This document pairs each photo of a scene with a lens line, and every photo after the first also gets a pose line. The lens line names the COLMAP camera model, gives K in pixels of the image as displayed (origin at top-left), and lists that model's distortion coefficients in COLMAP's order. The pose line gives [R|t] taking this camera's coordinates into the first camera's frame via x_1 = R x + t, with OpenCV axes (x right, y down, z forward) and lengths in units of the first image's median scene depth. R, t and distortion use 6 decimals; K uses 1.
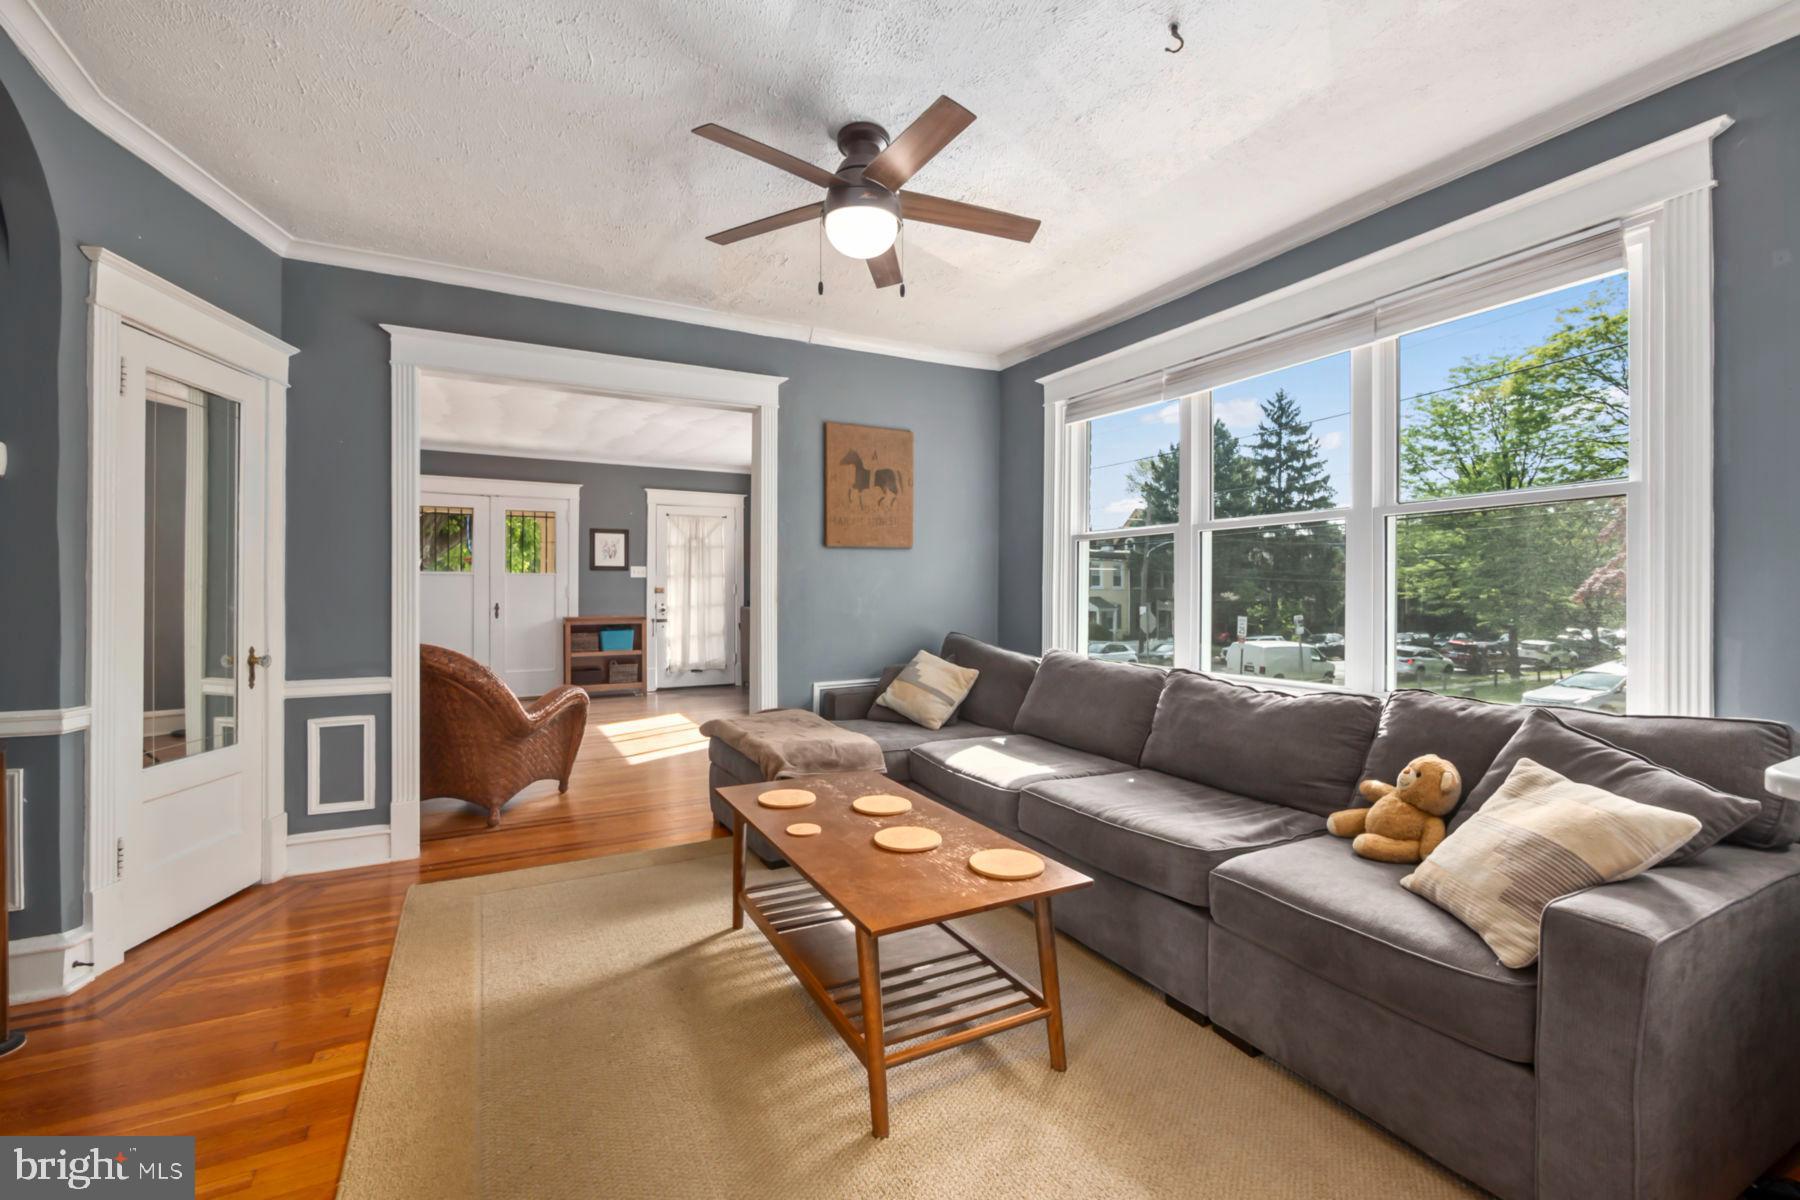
lens RADIAL K [[763.0, 0, 893.5], [0, 763.0, 599.7], [0, 0, 1]] dist [-0.004197, 0.000241]
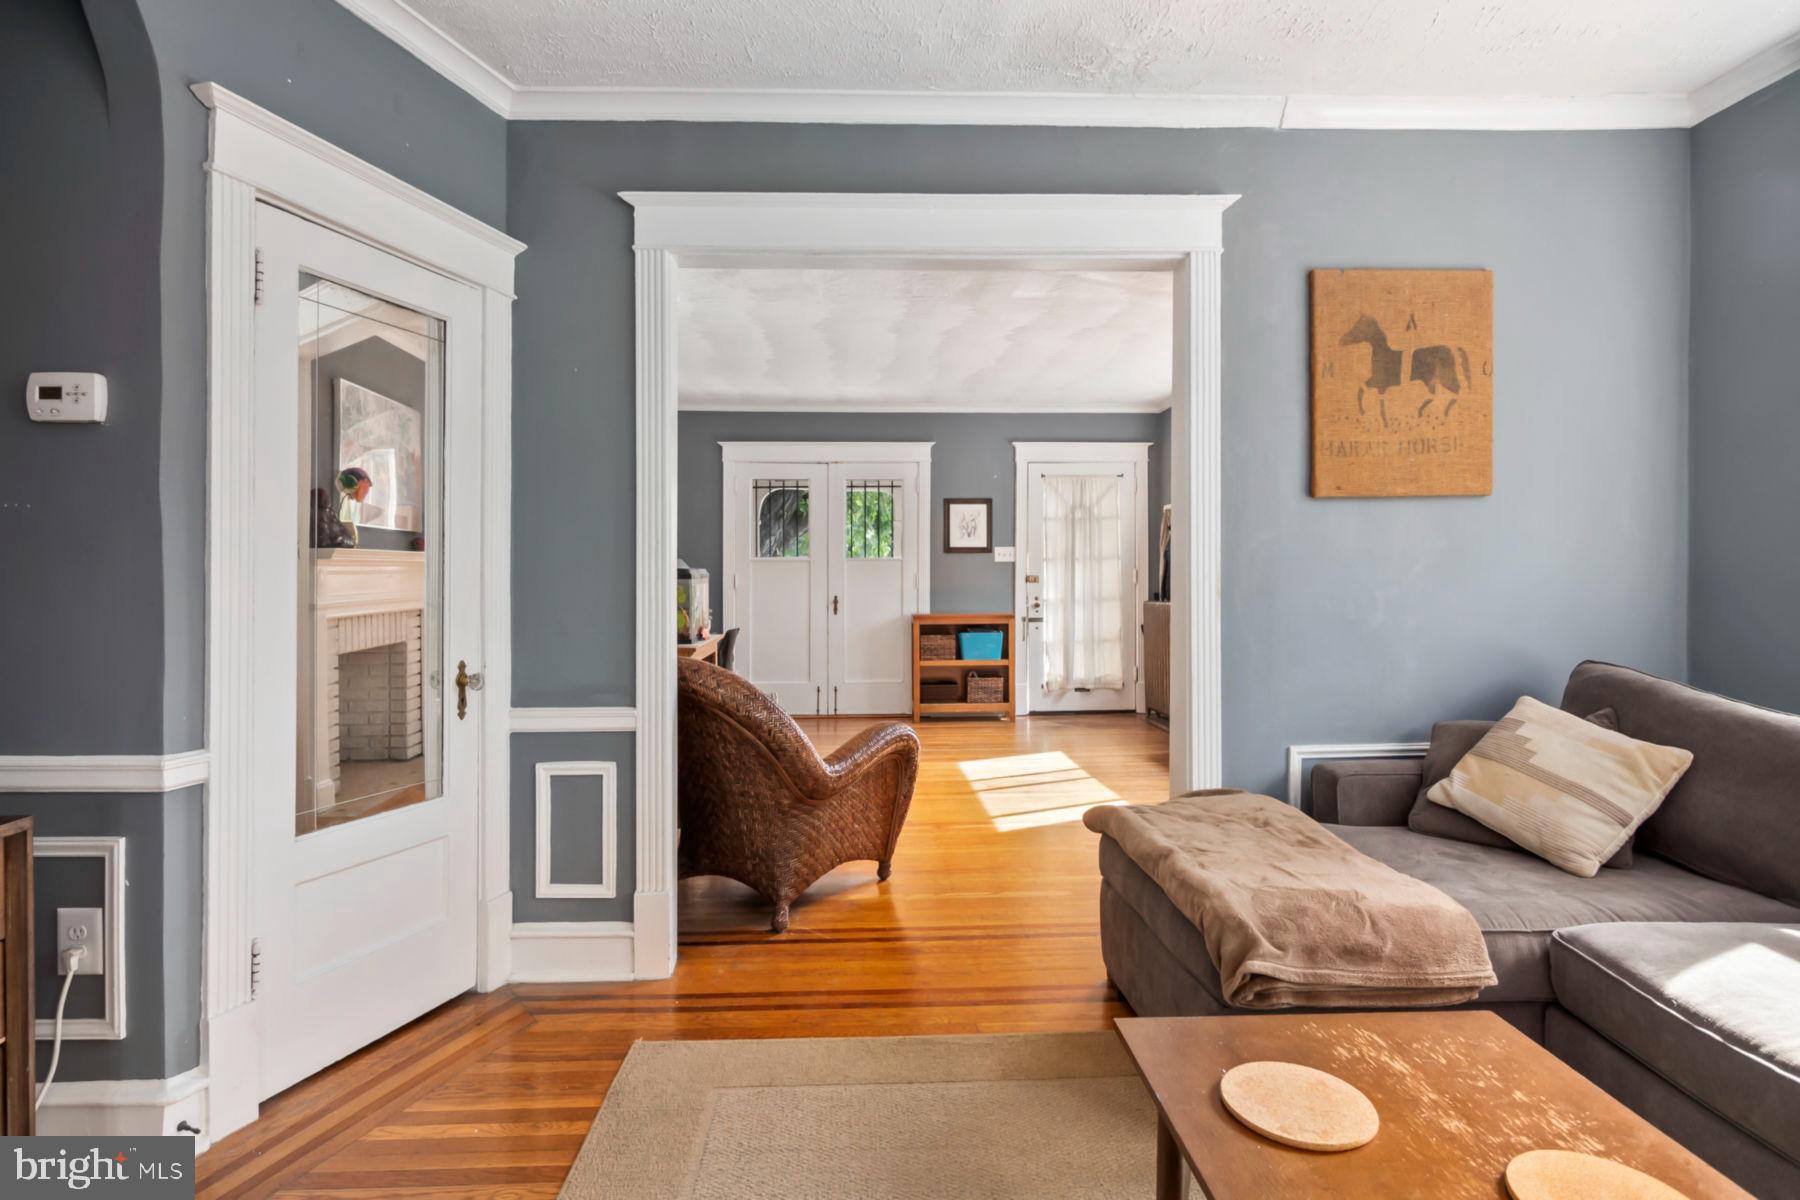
lens RADIAL K [[928.9, 0, 885.4], [0, 928.9, 578.9], [0, 0, 1]] dist [0.002067, -0.000970]
pose [[0.894500, -0.004776, -0.447042, -0.066191], [-0.000426, 0.999933, -0.011537, -0.003598], [0.447067, 0.010510, 0.894439, 0.273282]]
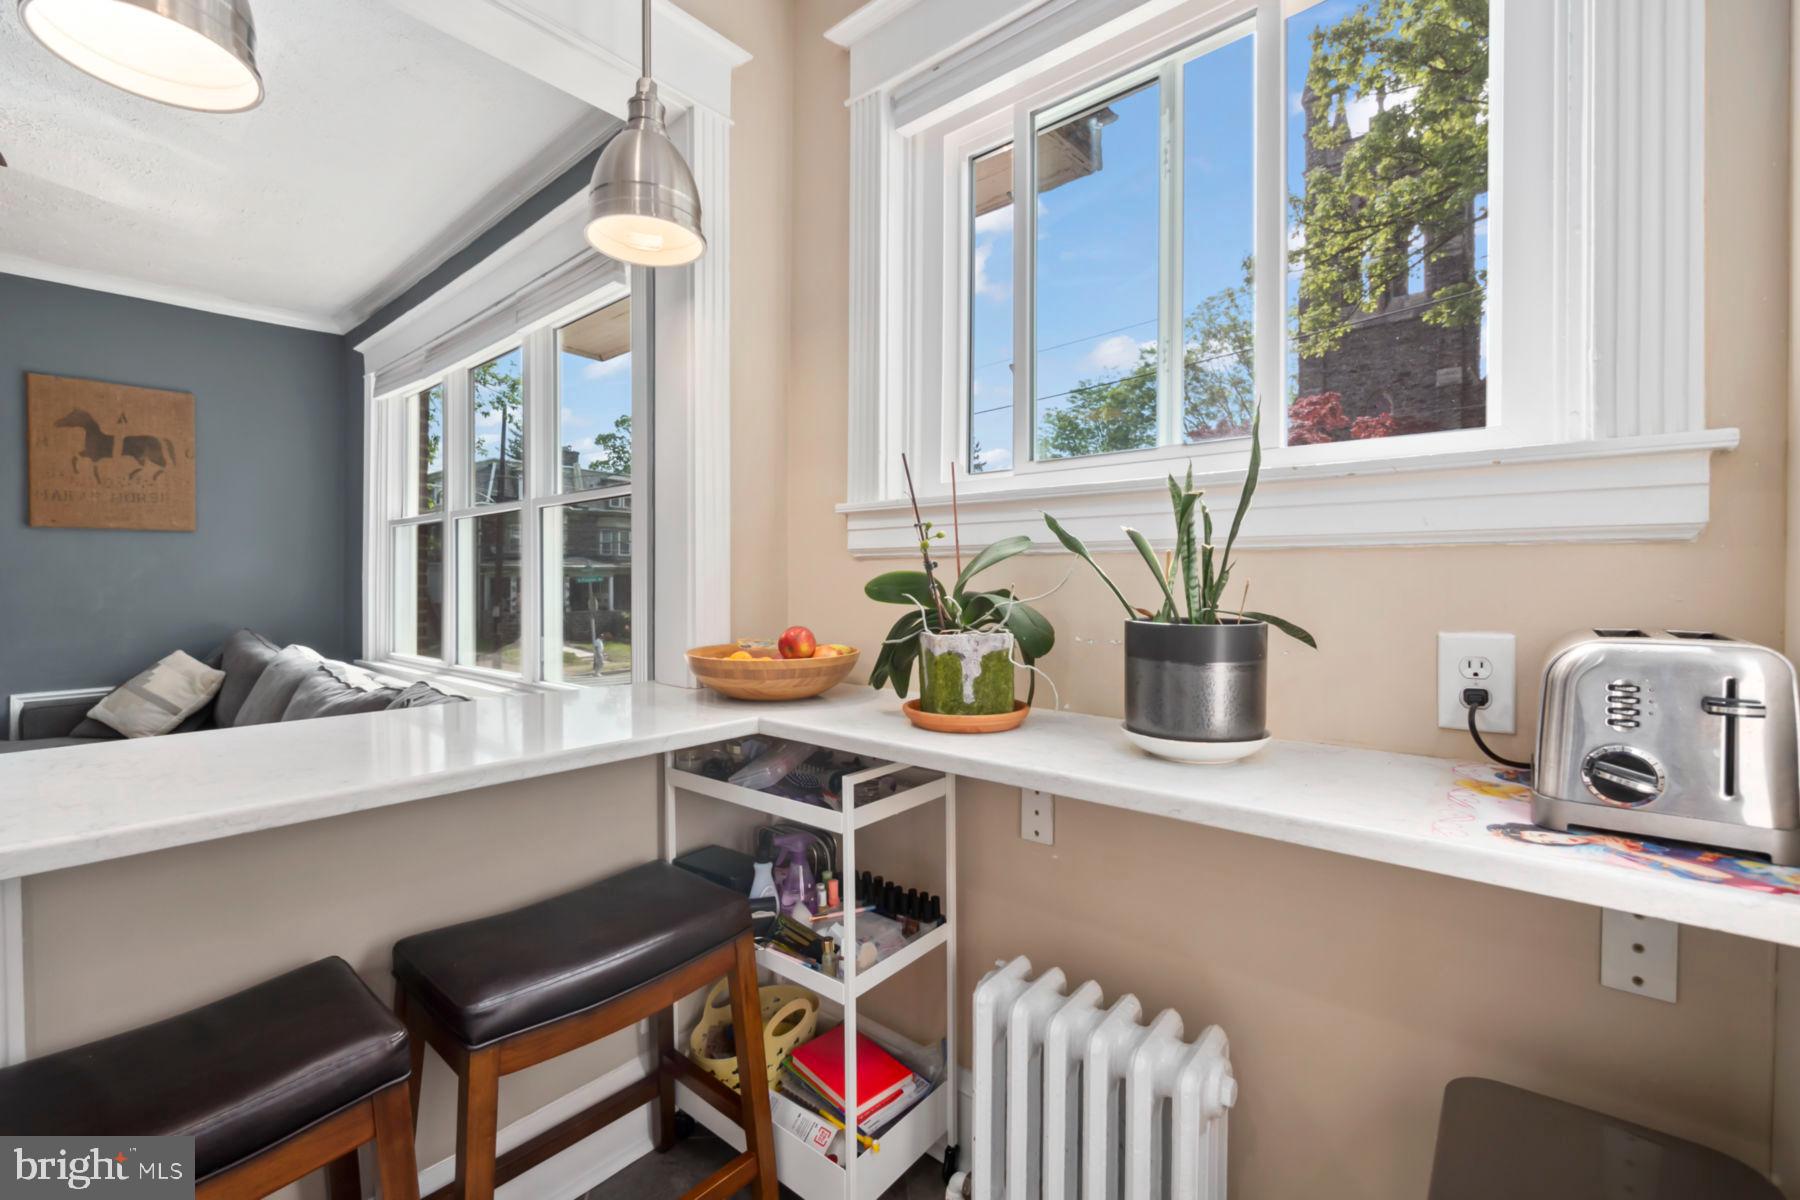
lens RADIAL K [[769.1, 0, 885.9], [0, 769.1, 593.1], [0, 0, 1]] dist [-0.003839, -0.000354]
pose [[0.936218, -0.006344, 0.351364, 0.481484], [0.004547, 0.999972, 0.005940, 0.000660], [-0.351391, -0.003963, 0.936220, -0.080974]]
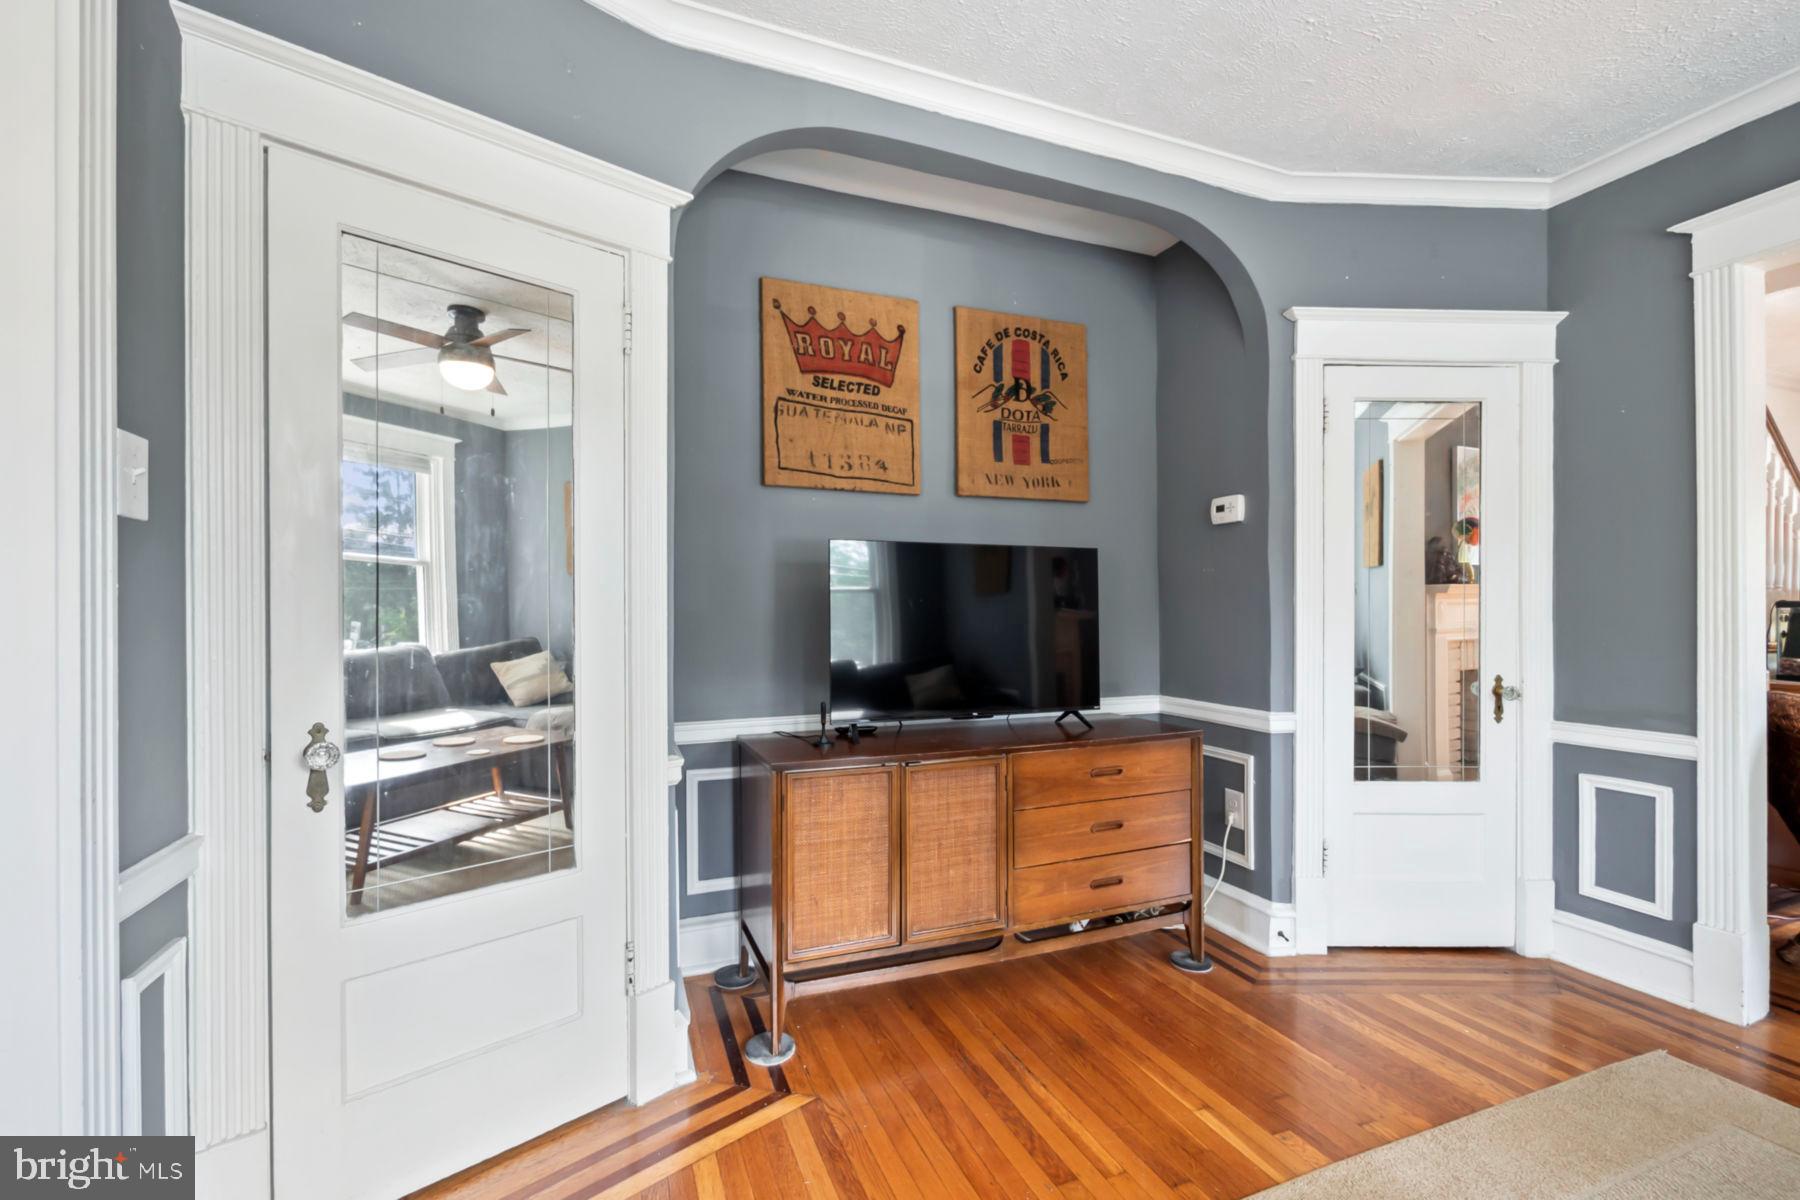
lens RADIAL K [[775.3, 0, 899.6], [0, 775.3, 613.4], [0, 0, 1]] dist [-0.000508, 0.000077]
pose [[-0.119937, -0.000820, -0.992781, 0.087245], [-0.008445, 0.999964, 0.000194, -0.002305], [0.992746, 0.008408, -0.119939, 0.291486]]
